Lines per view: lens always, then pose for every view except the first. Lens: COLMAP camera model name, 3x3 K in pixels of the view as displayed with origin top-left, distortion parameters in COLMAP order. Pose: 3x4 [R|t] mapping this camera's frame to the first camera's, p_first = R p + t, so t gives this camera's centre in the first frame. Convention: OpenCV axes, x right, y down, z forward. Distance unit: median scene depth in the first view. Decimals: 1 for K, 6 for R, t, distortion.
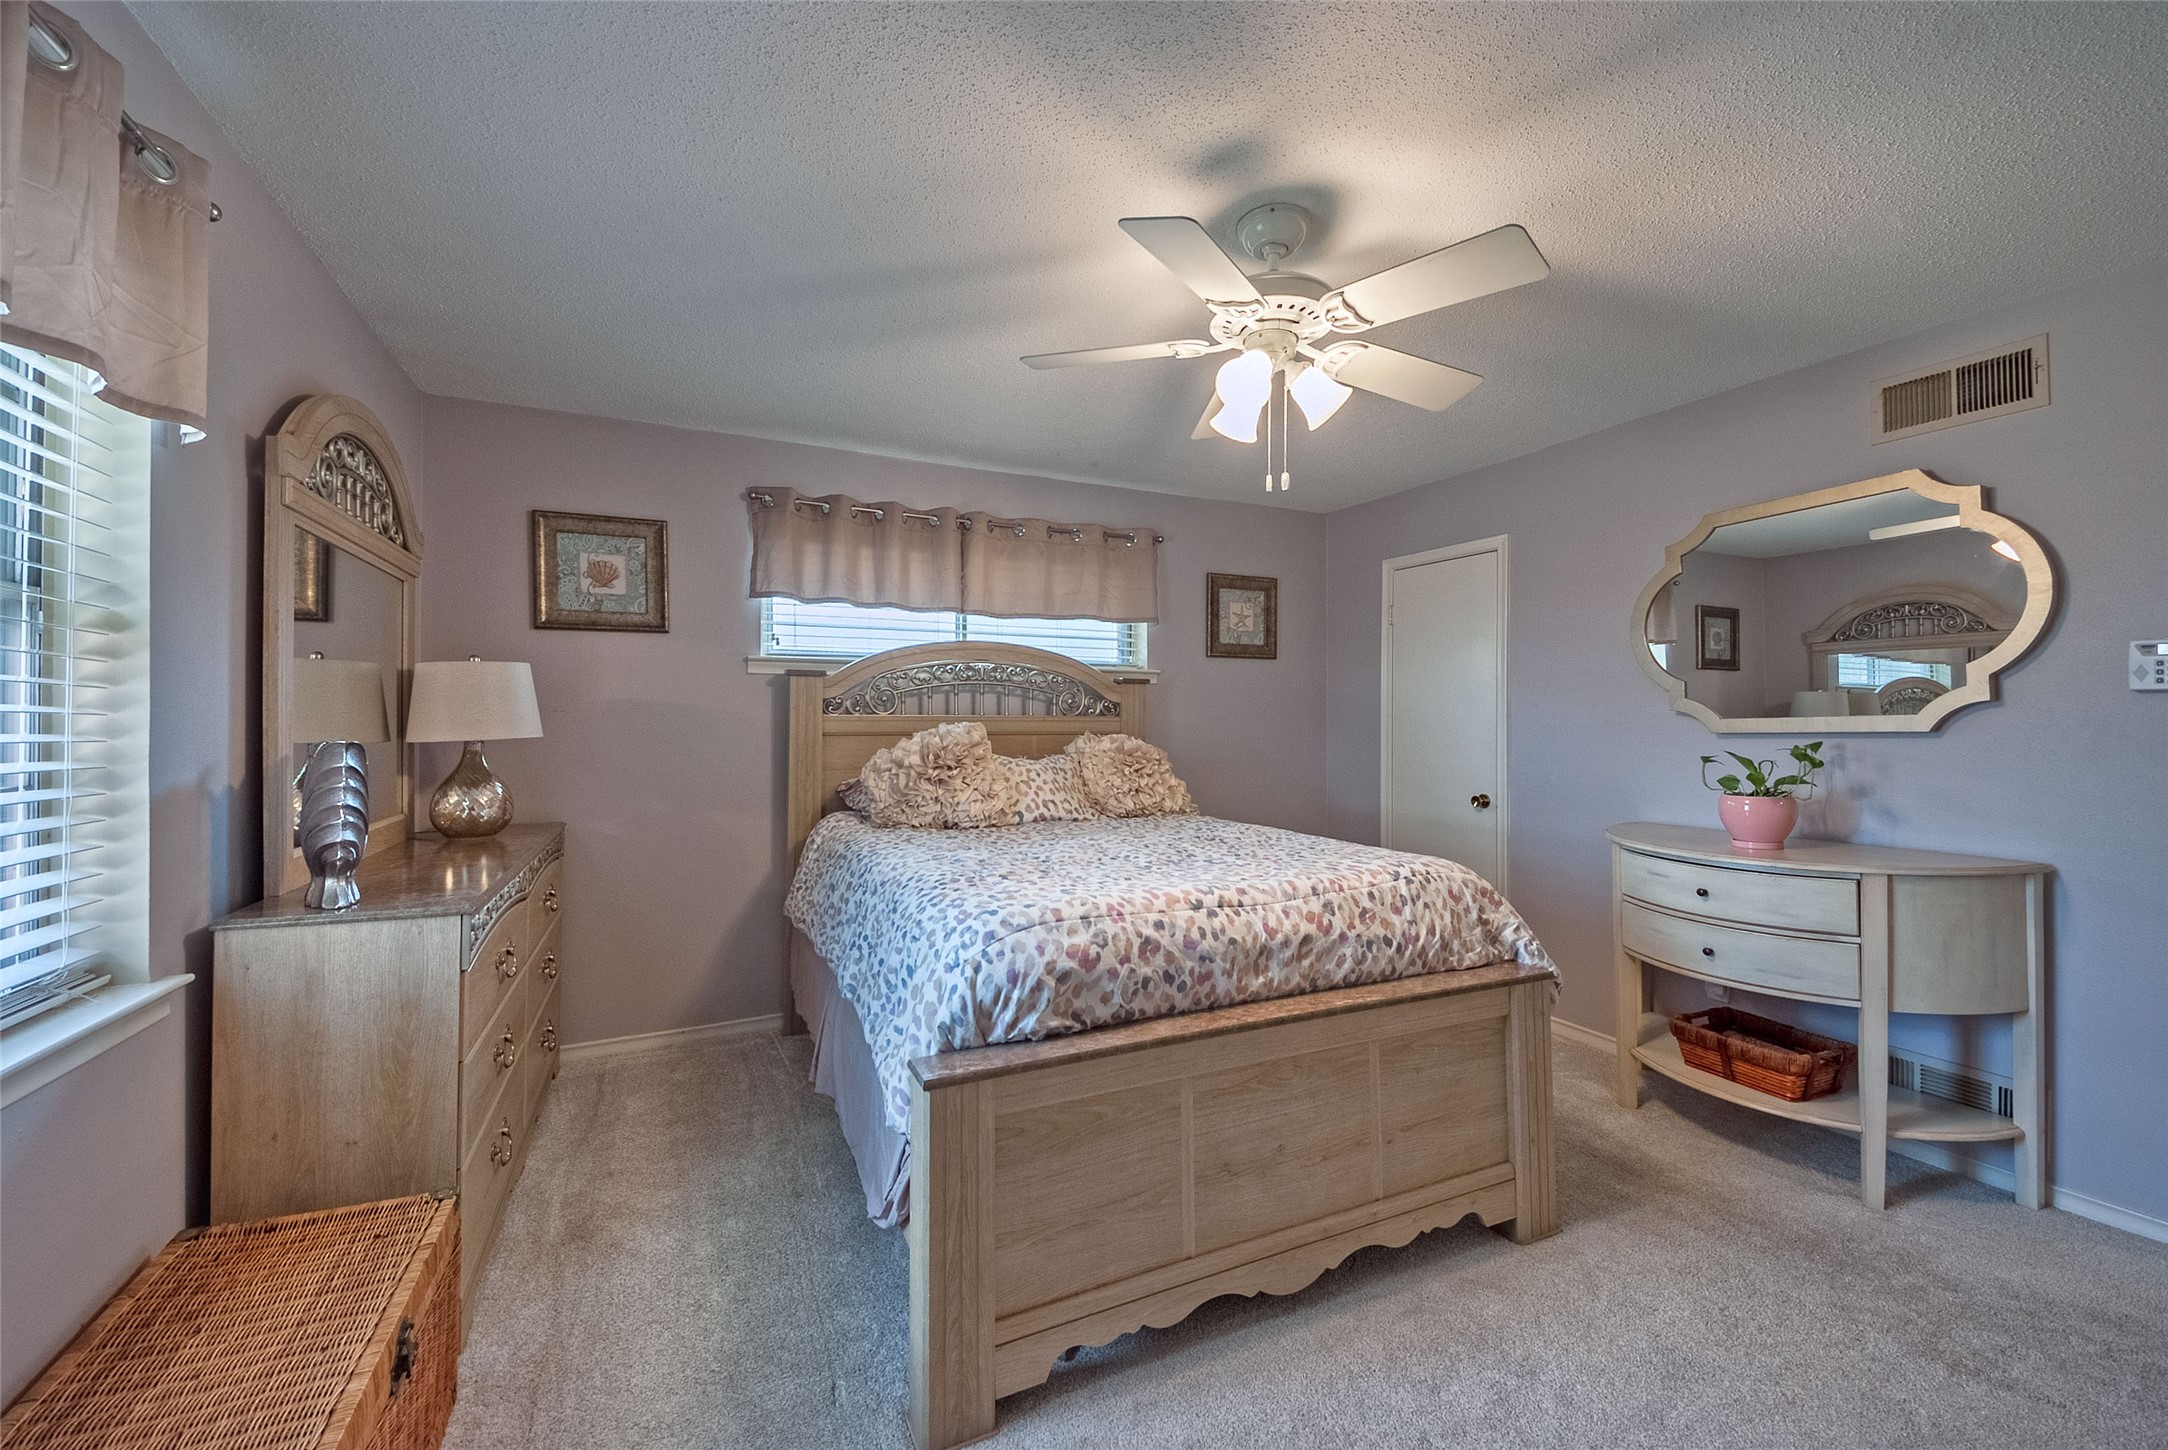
lens RADIAL K [[860.6, 0, 1079.7], [0, 860.6, 718.8], [0, 0, 1]] dist [0.016845, -0.000108]
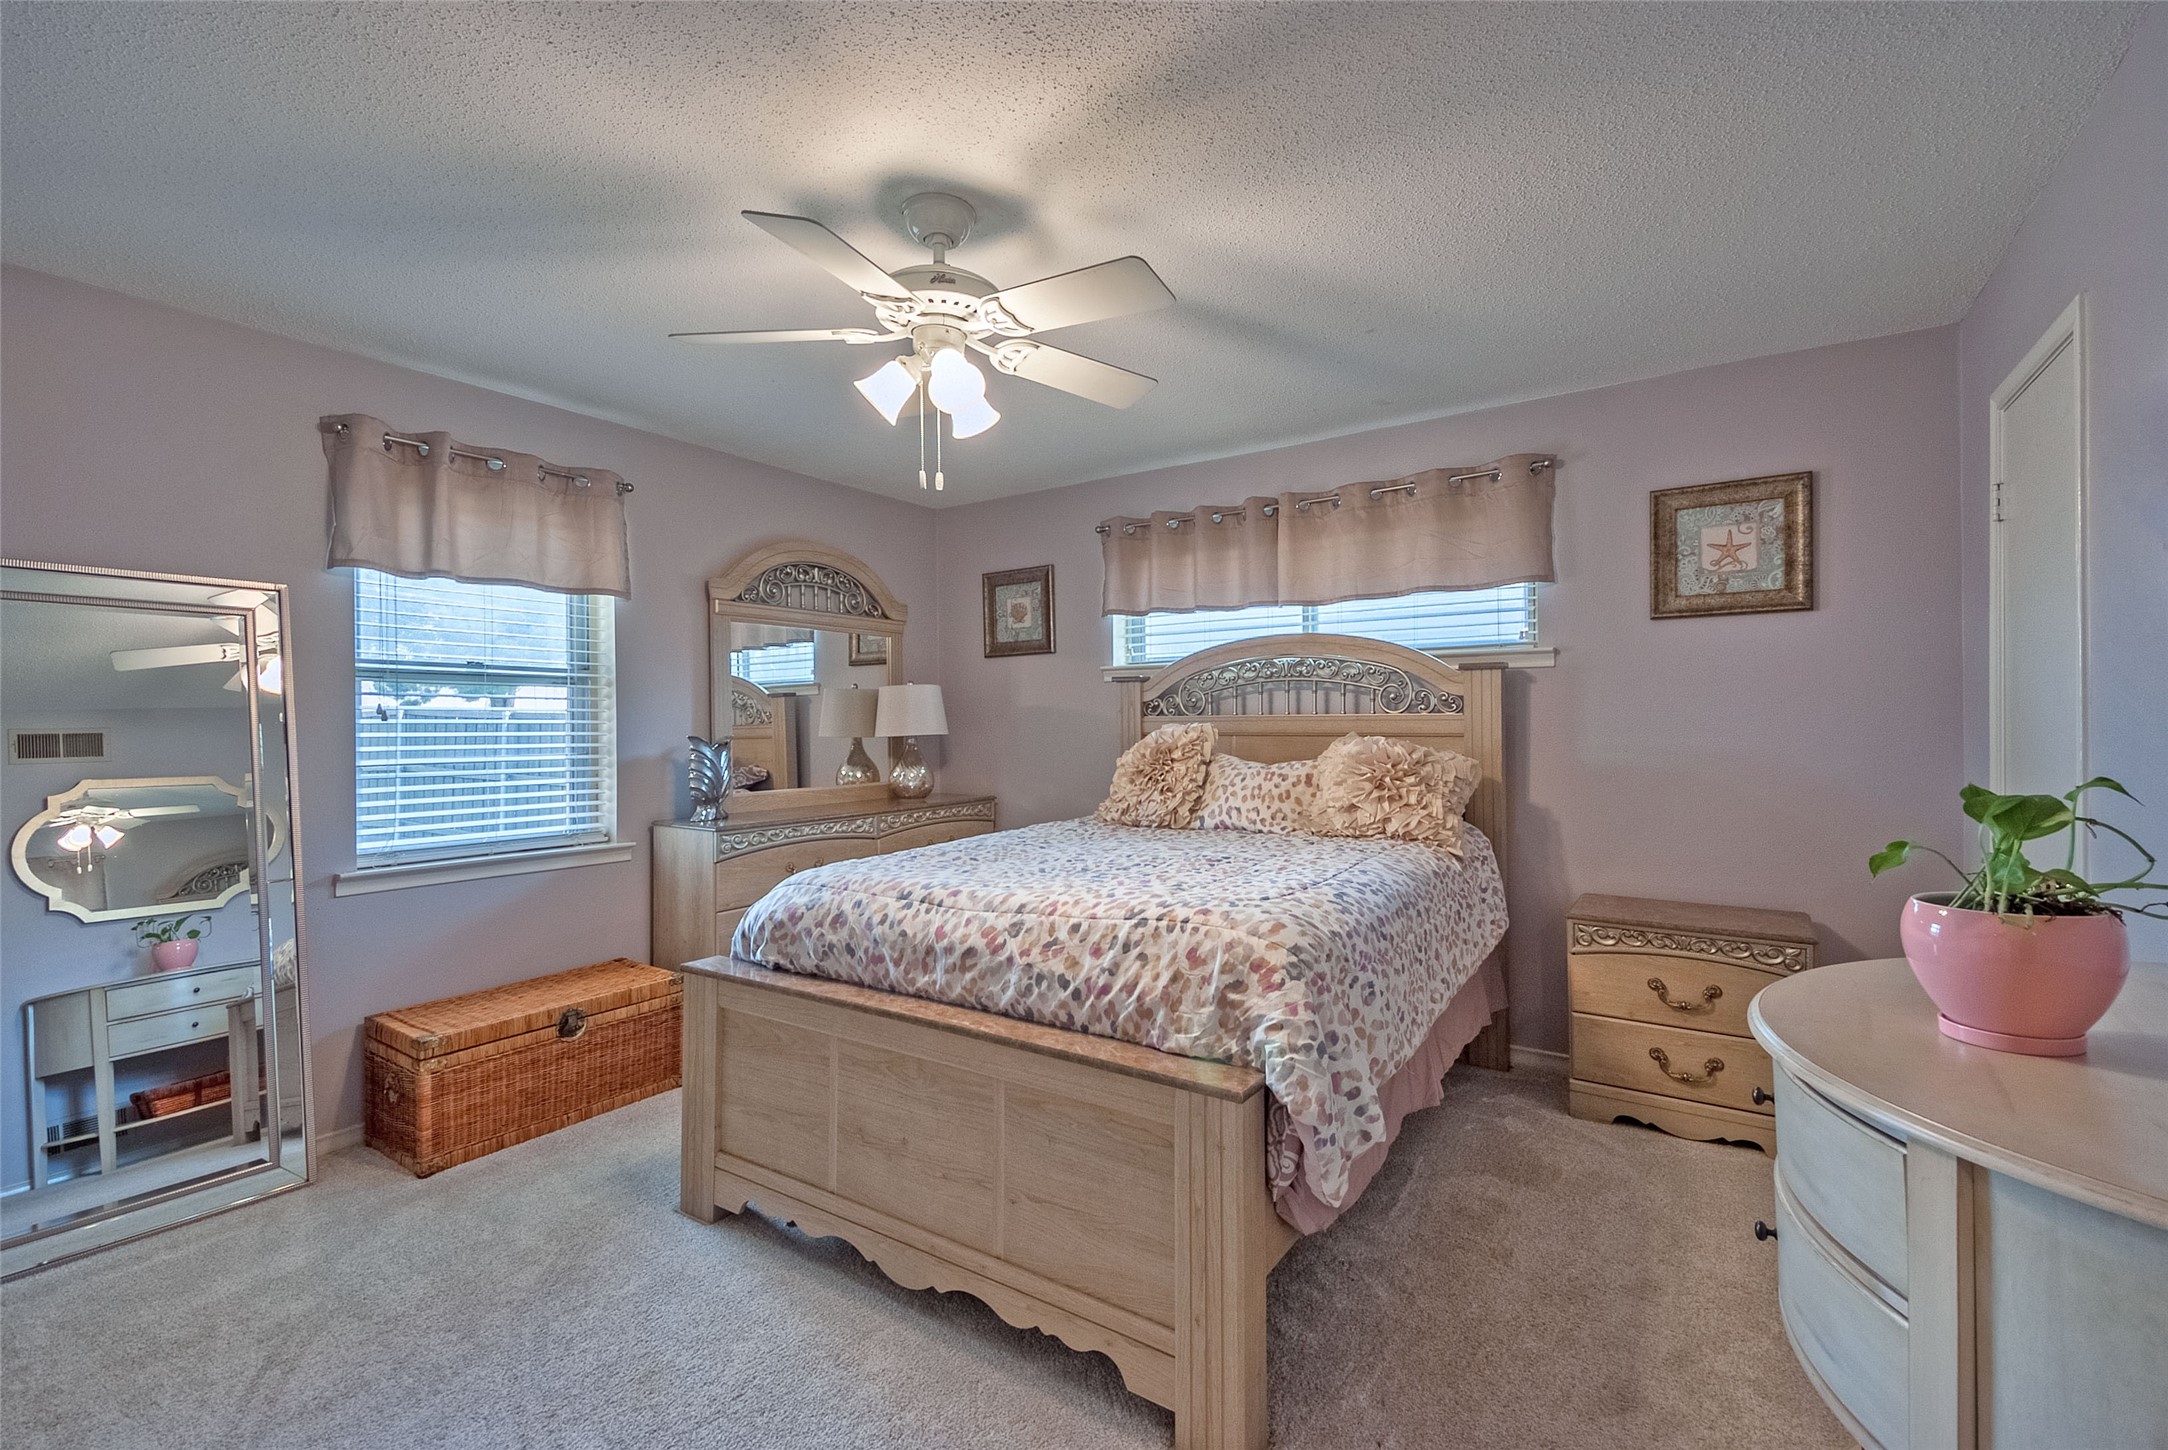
lens RADIAL K [[927.8, 0, 1084.4], [0, 927.8, 728.3], [0, 0, 1]] dist [0.025670, 0.000156]
pose [[0.524703, -0.001283, -0.851284, 1.122074], [0.011648, 0.999916, 0.005672, 0.004125], [0.851206, -0.012892, 0.524674, 0.533231]]
